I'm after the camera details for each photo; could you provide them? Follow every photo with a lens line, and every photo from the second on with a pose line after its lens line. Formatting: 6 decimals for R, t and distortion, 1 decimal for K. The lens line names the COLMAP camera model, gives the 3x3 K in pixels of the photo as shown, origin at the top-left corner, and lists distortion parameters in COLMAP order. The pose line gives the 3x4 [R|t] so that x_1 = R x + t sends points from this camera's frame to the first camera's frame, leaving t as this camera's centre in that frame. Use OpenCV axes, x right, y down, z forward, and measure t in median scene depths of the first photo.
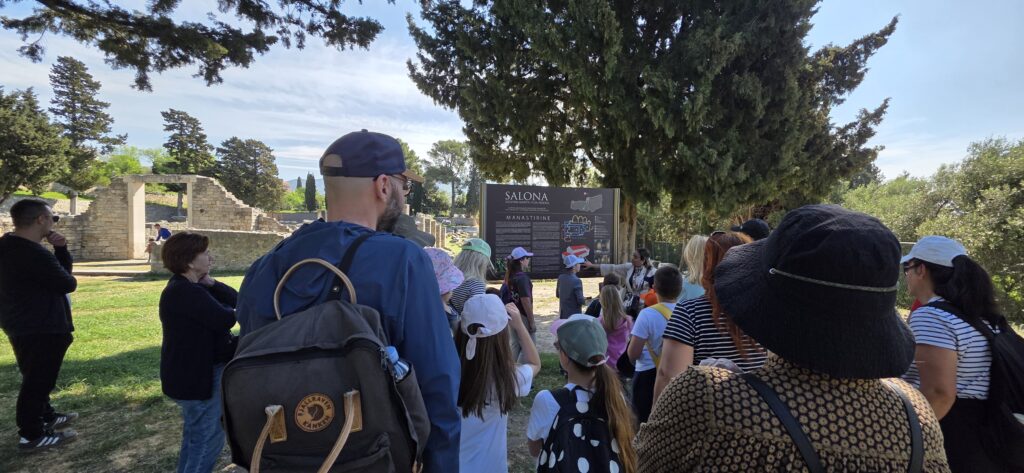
lens RADIAL K [[404.4, 0, 513.2], [0, 404.4, 229.3], [0, 0, 1]] dist [0.001552, 0.000303]
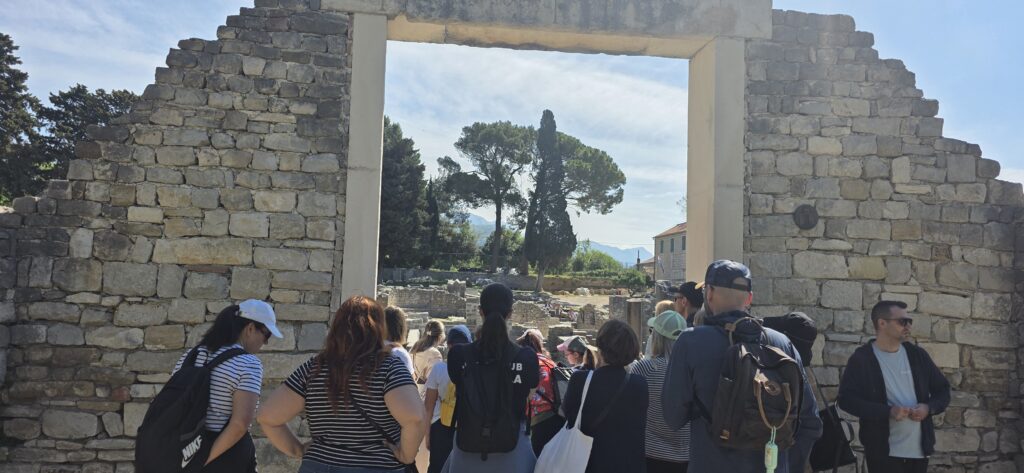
lens RADIAL K [[679.1, 0, 512.4], [0, 679.1, 242.4], [0, 0, 1]] dist [0.041817, -0.005385]
pose [[0.997306, 0.031628, 0.066186, -0.334634], [-0.026365, 0.996532, -0.078922, -0.004132], [-0.068453, 0.076965, 0.994681, 0.275730]]
